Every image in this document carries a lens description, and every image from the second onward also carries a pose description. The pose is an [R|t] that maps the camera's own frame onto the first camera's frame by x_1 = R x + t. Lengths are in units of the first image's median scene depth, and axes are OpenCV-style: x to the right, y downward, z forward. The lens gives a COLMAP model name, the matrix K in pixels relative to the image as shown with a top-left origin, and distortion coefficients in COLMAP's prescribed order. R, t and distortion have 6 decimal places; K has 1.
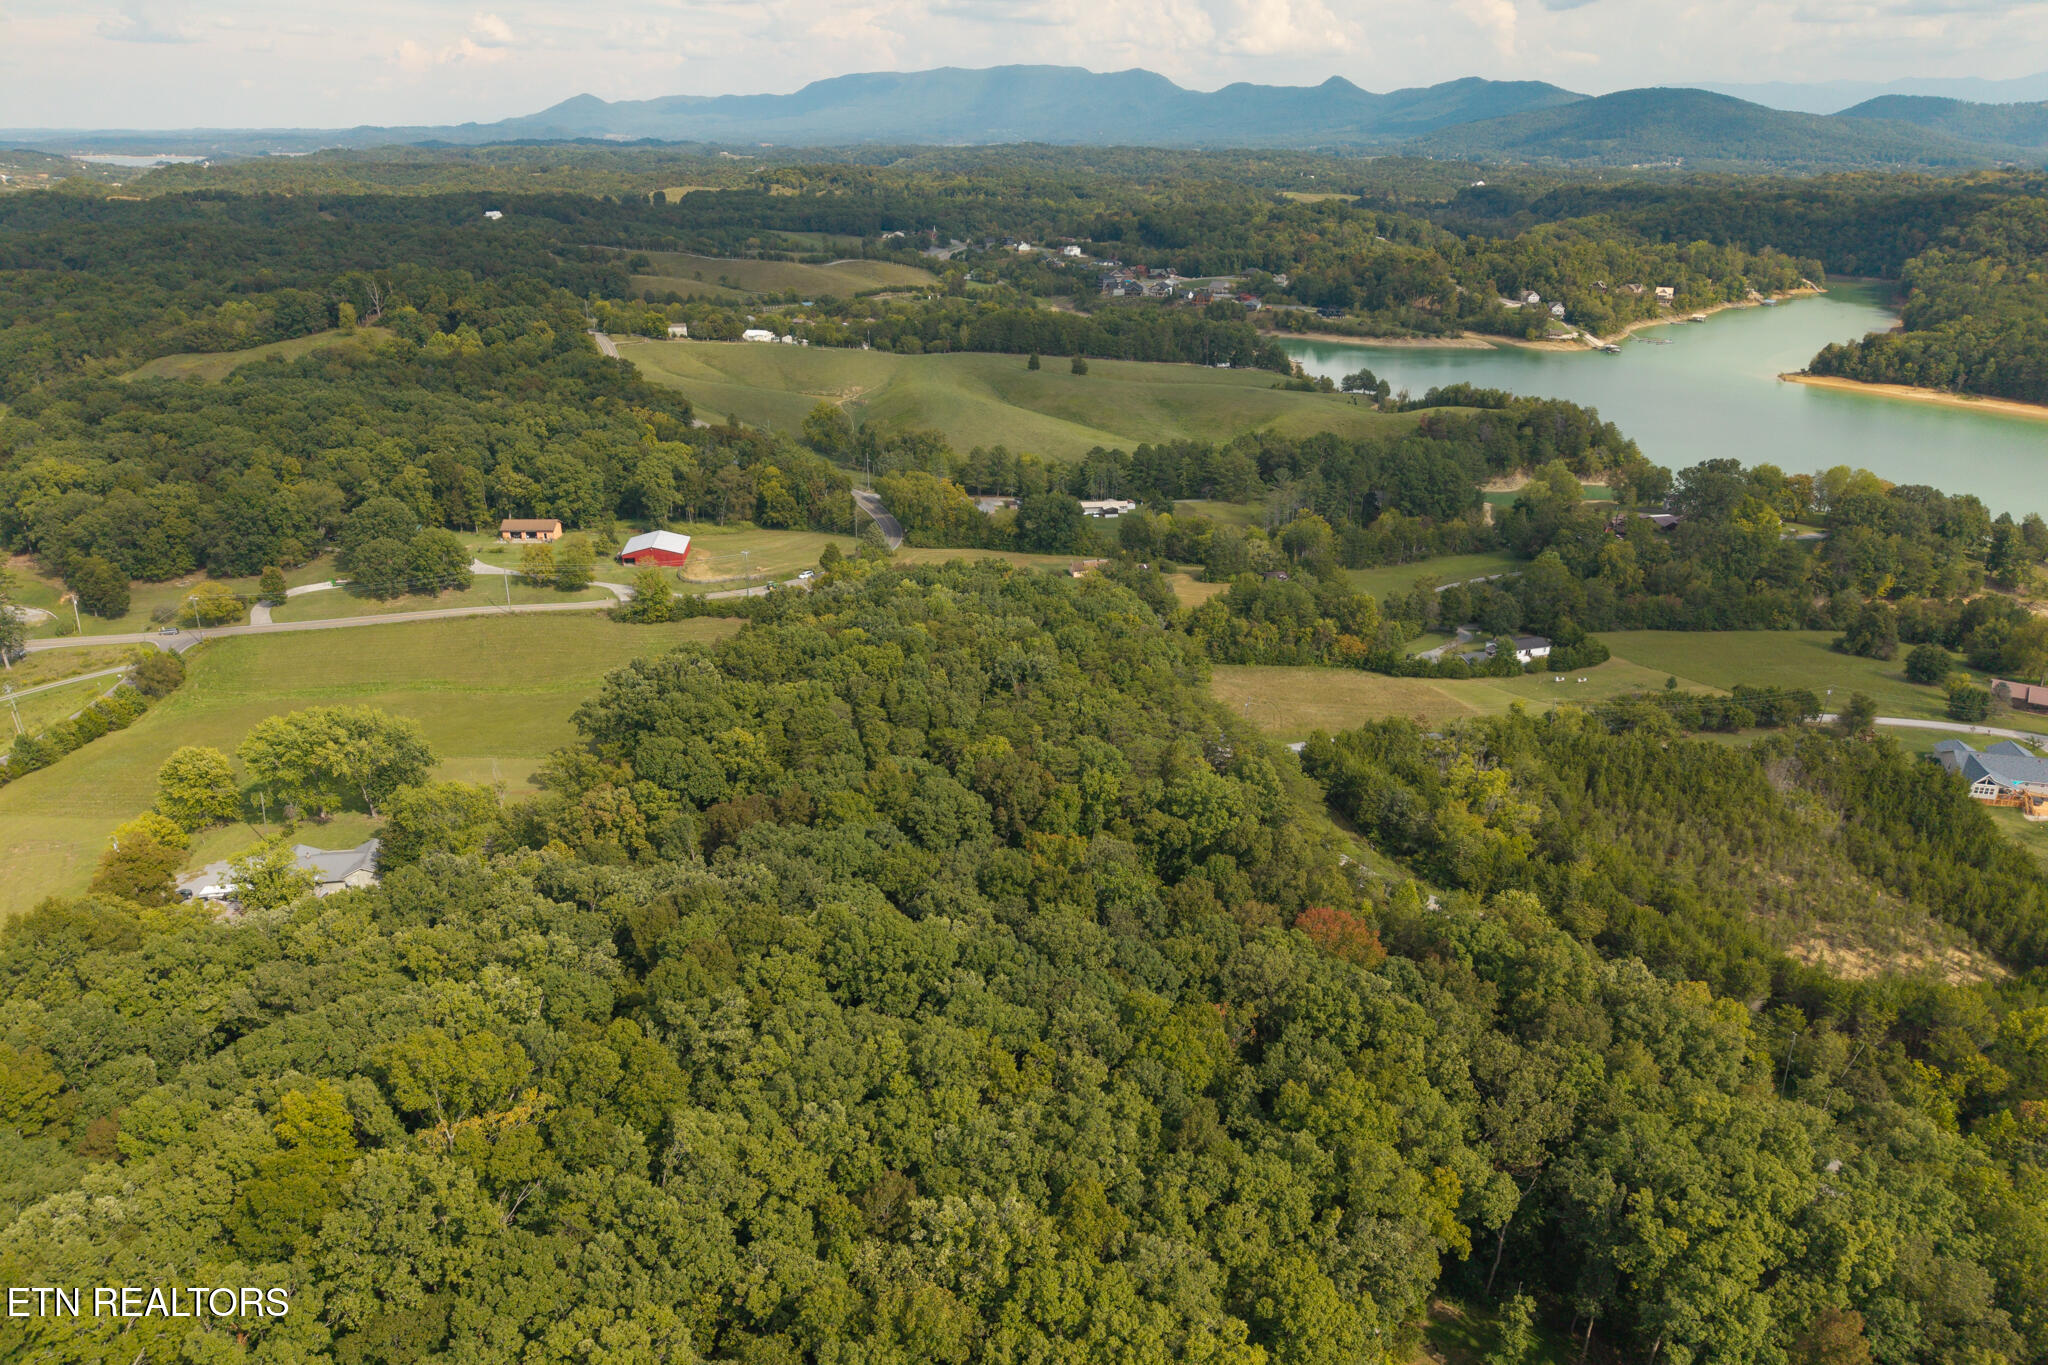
lens RADIAL K [[1357.3, 0, 1014.5], [0, 1357.3, 681.8], [0, 0, 1]] dist [0.006073, -0.013062]
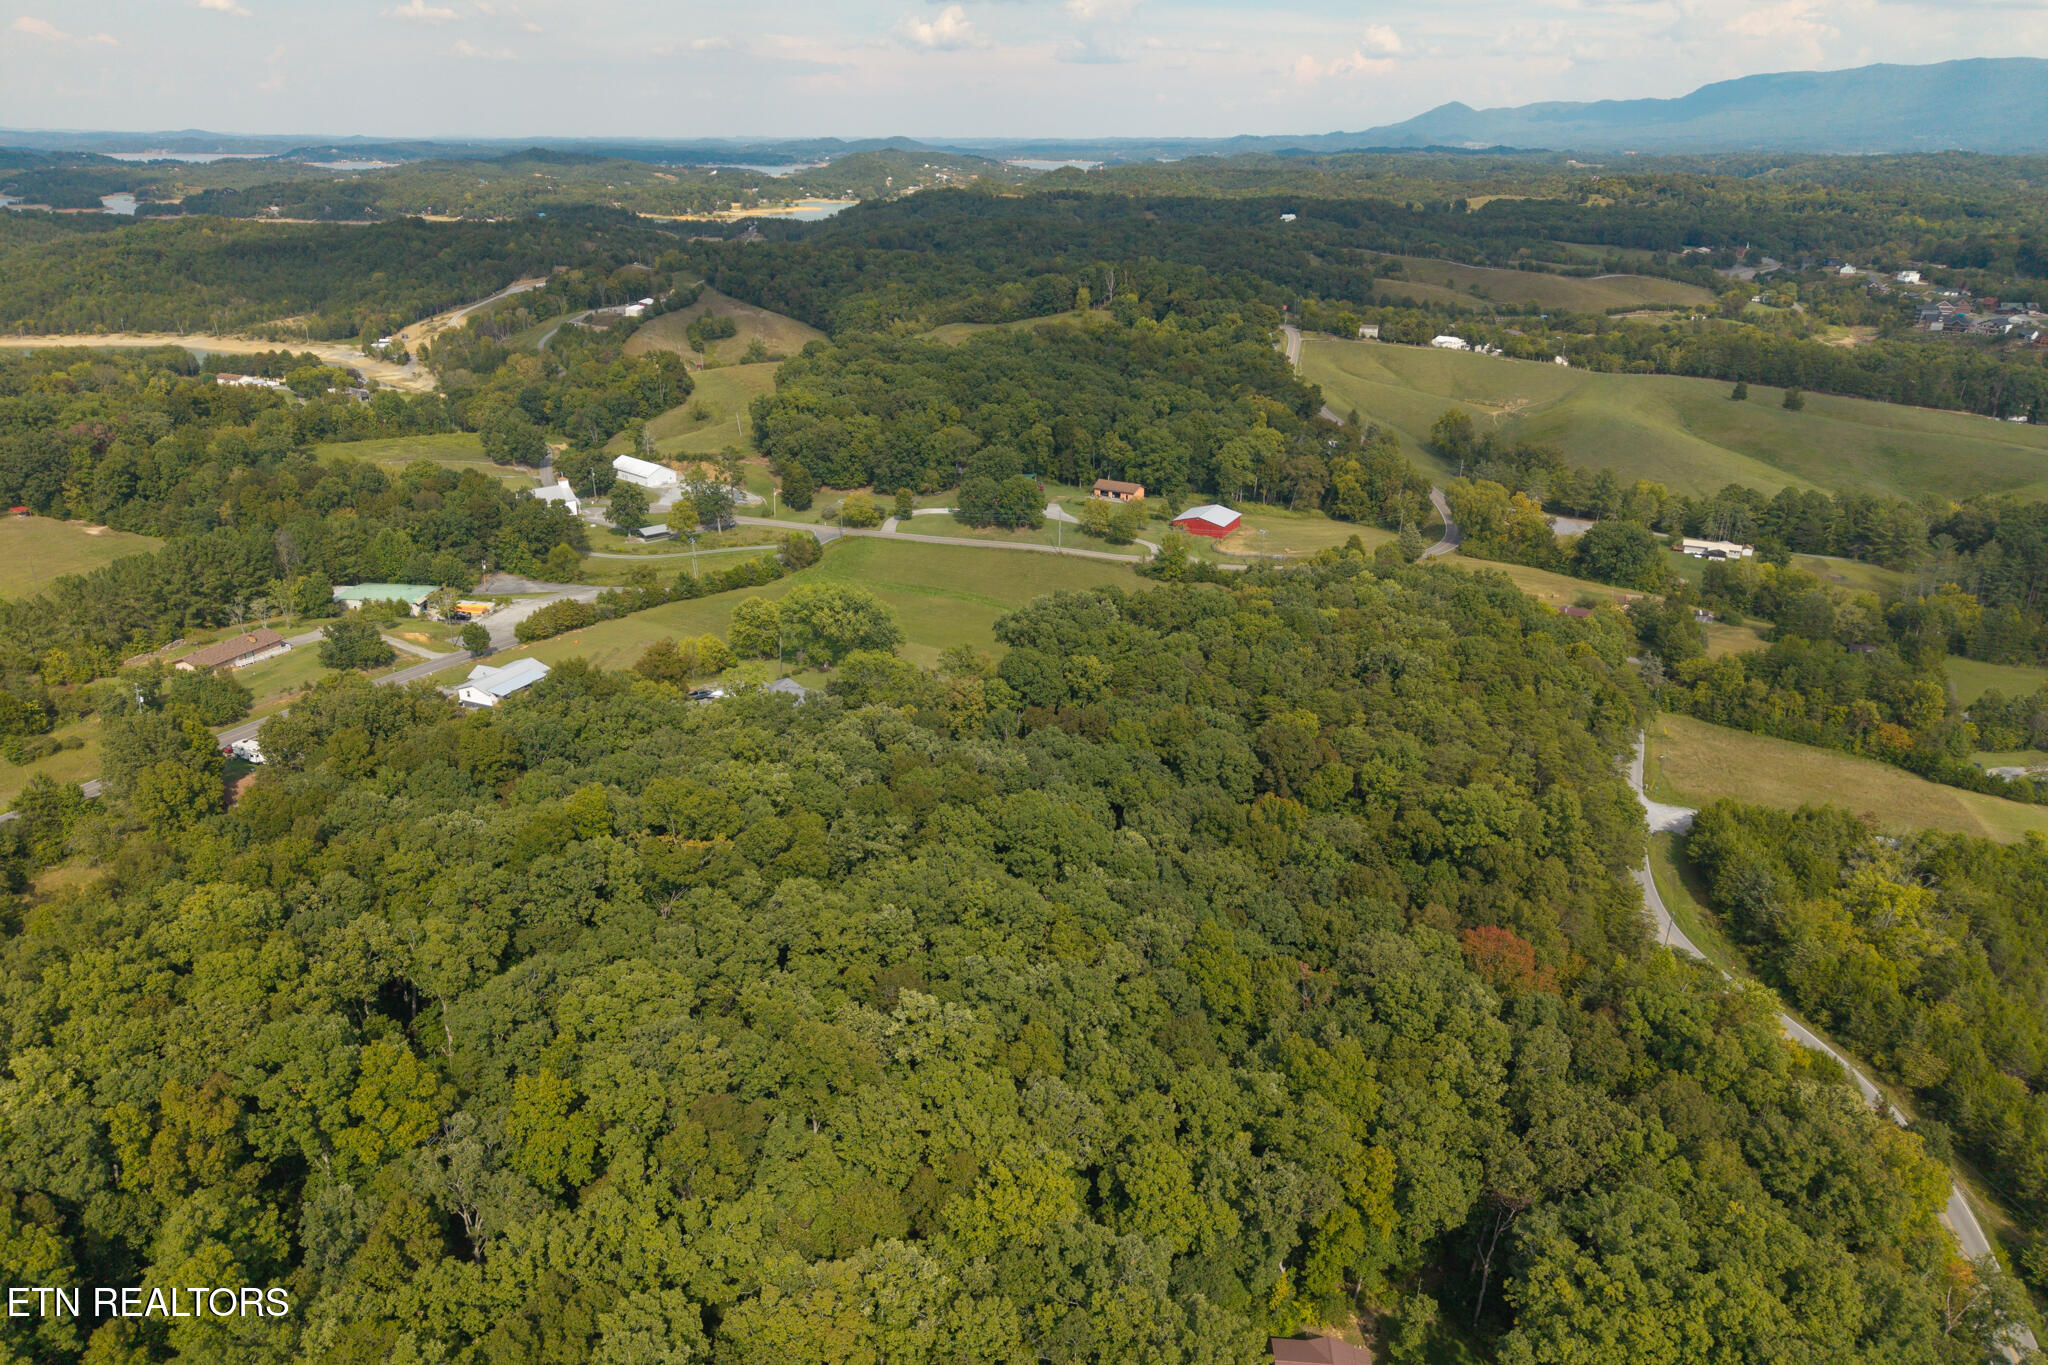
lens RADIAL K [[1357.3, 0, 1016.5], [0, 1357.3, 679.2], [0, 0, 1]] dist [0.006073, -0.013062]
pose [[0.838880, 0.196239, -0.507712, 0.099408], [-0.199503, 0.978689, 0.048645, 0.003080], [0.506438, 0.060483, 0.860153, -0.008640]]
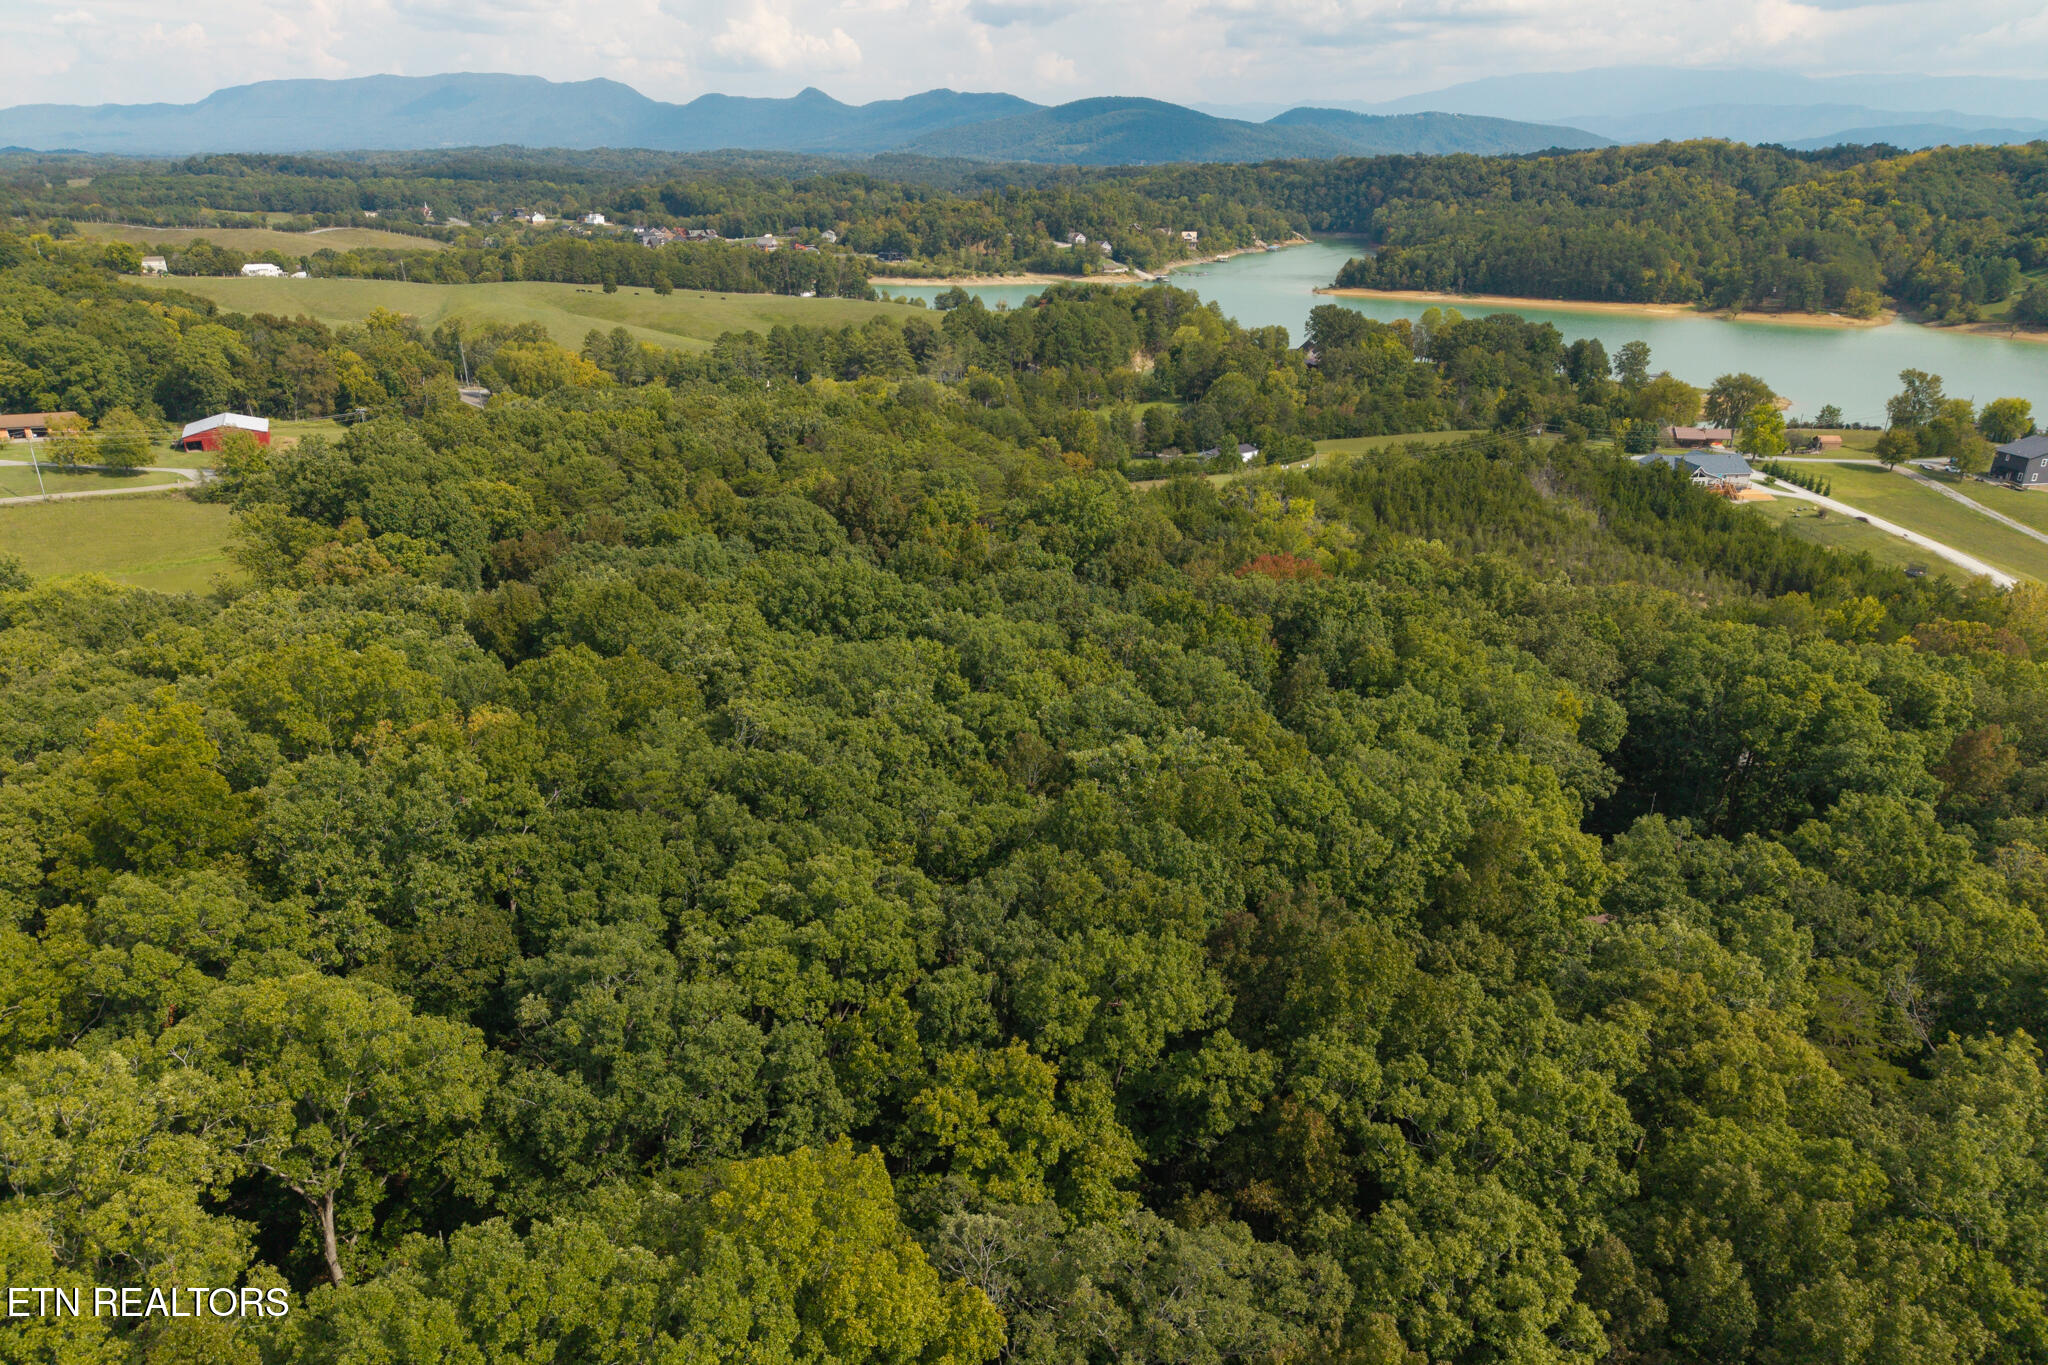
lens RADIAL K [[1357.3, 0, 1018.6], [0, 1357.3, 763.8], [0, 0, 1]] dist [0.006073, -0.013062]
pose [[0.938198, -0.144408, 0.314532, -0.056251], [0.132133, 0.989407, 0.060124, 0.056385], [-0.319883, -0.014848, 0.947341, 0.050090]]
